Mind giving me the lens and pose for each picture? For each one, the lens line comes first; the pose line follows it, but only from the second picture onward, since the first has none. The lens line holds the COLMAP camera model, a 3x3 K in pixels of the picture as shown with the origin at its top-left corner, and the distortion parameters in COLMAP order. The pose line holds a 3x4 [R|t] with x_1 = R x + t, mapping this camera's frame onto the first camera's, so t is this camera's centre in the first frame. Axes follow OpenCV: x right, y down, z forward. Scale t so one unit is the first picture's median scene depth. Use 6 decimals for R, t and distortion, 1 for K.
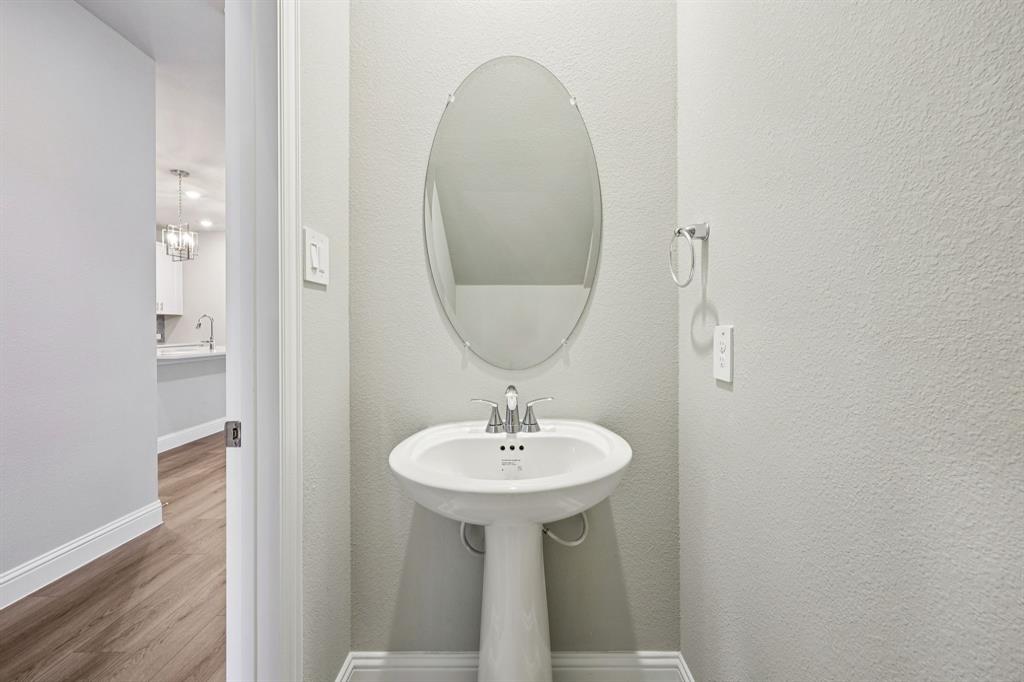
lens RADIAL K [[415.7, 0, 514.8], [0, 415.7, 329.0], [0, 0, 1]] dist [-0.001308, -0.000144]
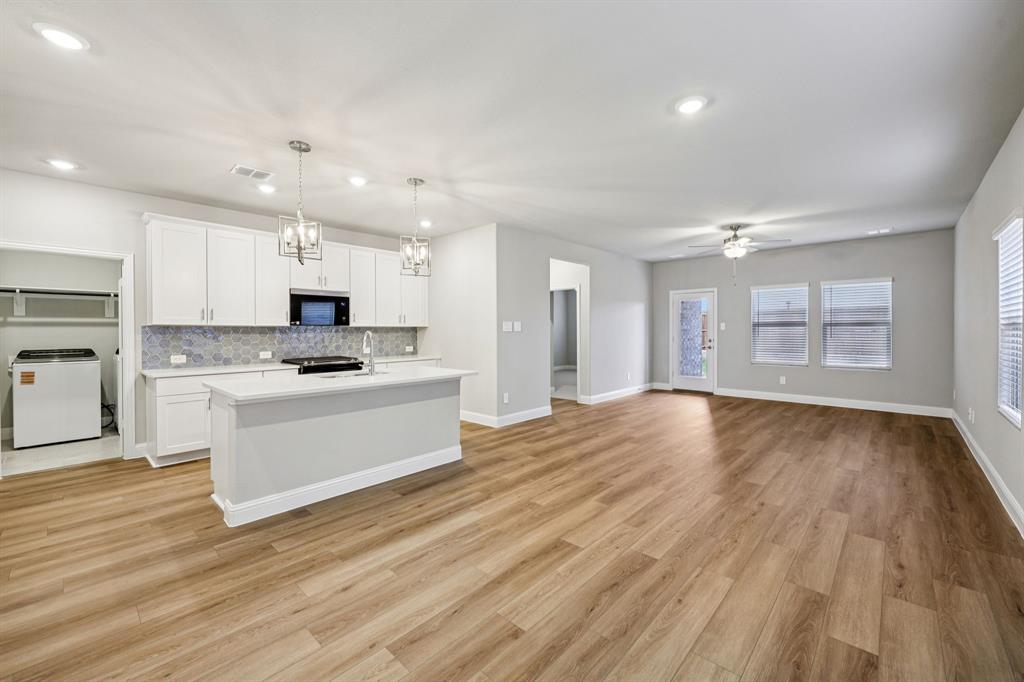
lens RADIAL K [[414.9, 0, 514.2], [0, 414.9, 334.6], [0, 0, 1]] dist [-0.000637, -0.000096]
pose [[0.730590, 0.007818, -0.682772, -0.004662], [0.000297, 0.999931, 0.011768, -0.080638], [0.682816, -0.008801, 0.730537, 1.352981]]
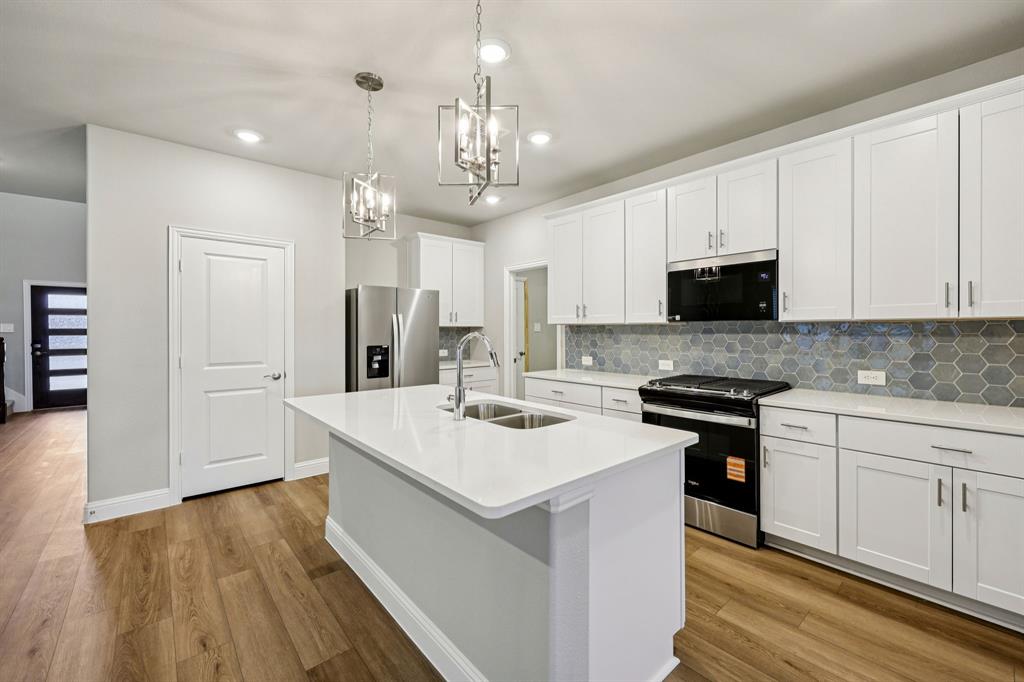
lens RADIAL K [[415.7, 0, 514.8], [0, 415.7, 329.0], [0, 0, 1]] dist [-0.001308, -0.000144]
pose [[-0.755731, -0.001696, -0.654879, -1.116366], [0.000023, 0.999997, -0.002617, -0.076511], [0.654882, -0.001993, -0.755729, 2.953539]]
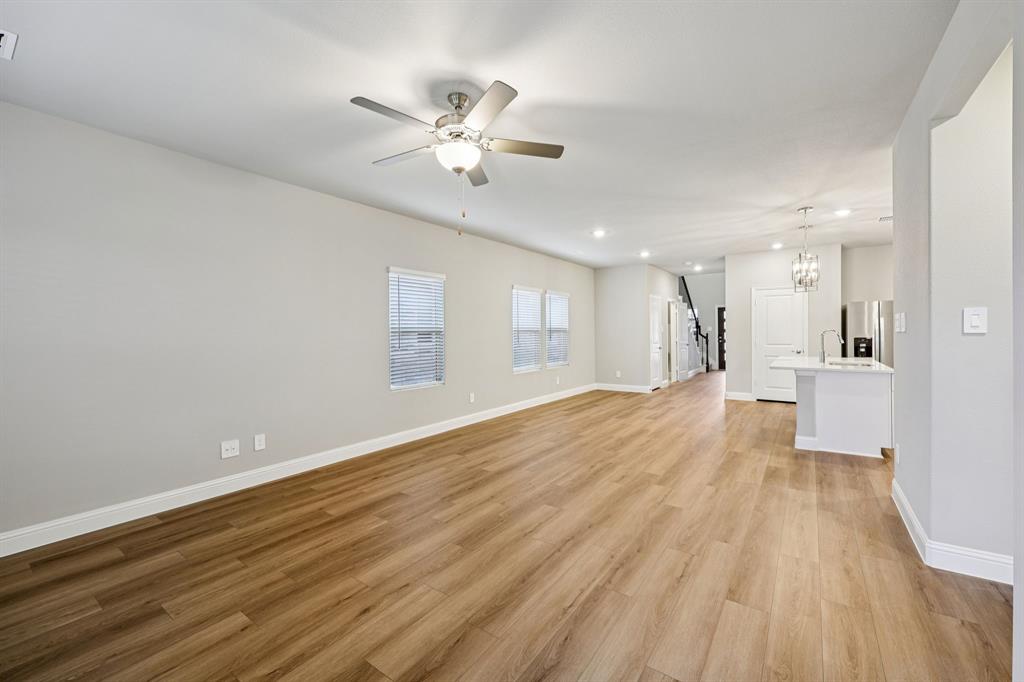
lens RADIAL K [[415.7, 0, 514.8], [0, 415.7, 329.0], [0, 0, 1]] dist [-0.001308, -0.000144]
pose [[-0.813299, 0.016461, 0.581613, -1.556163], [0.014711, 0.999862, -0.007727, -0.083897], [-0.581660, 0.002272, -0.813429, 5.053694]]
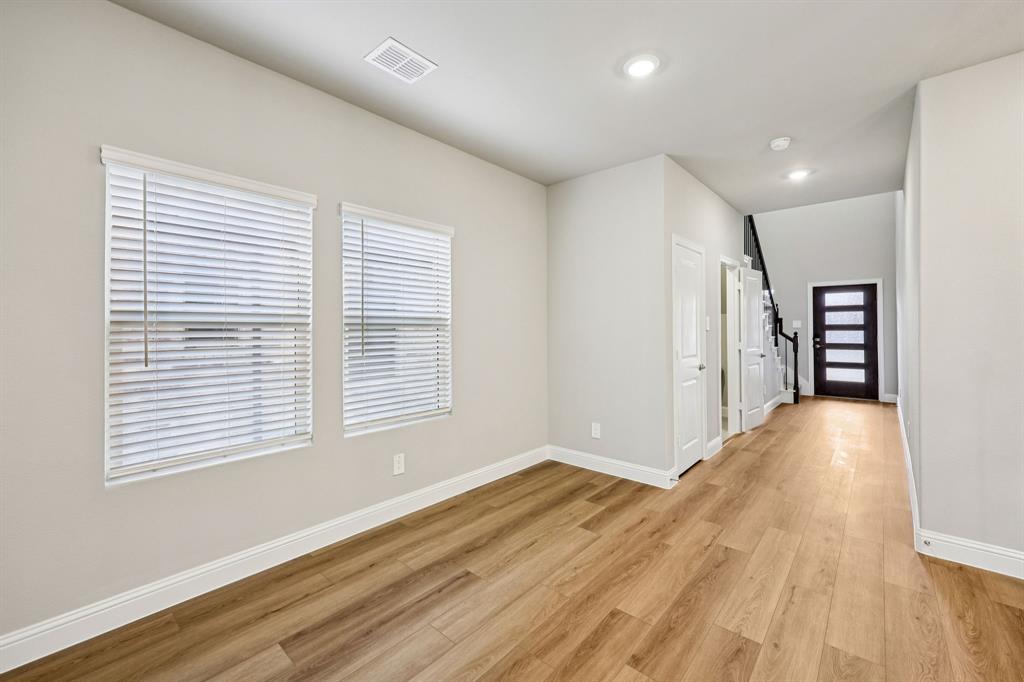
lens RADIAL K [[411.6, 0, 508.8], [0, 411.6, 325.2], [0, 0, 1]] dist [-0.001235, 0.000019]
pose [[-0.737892, 0.011037, 0.674829, -0.884299], [0.008152, 0.999939, -0.007441, -0.077547], [-0.674870, 0.000011, -0.737937, 2.633035]]
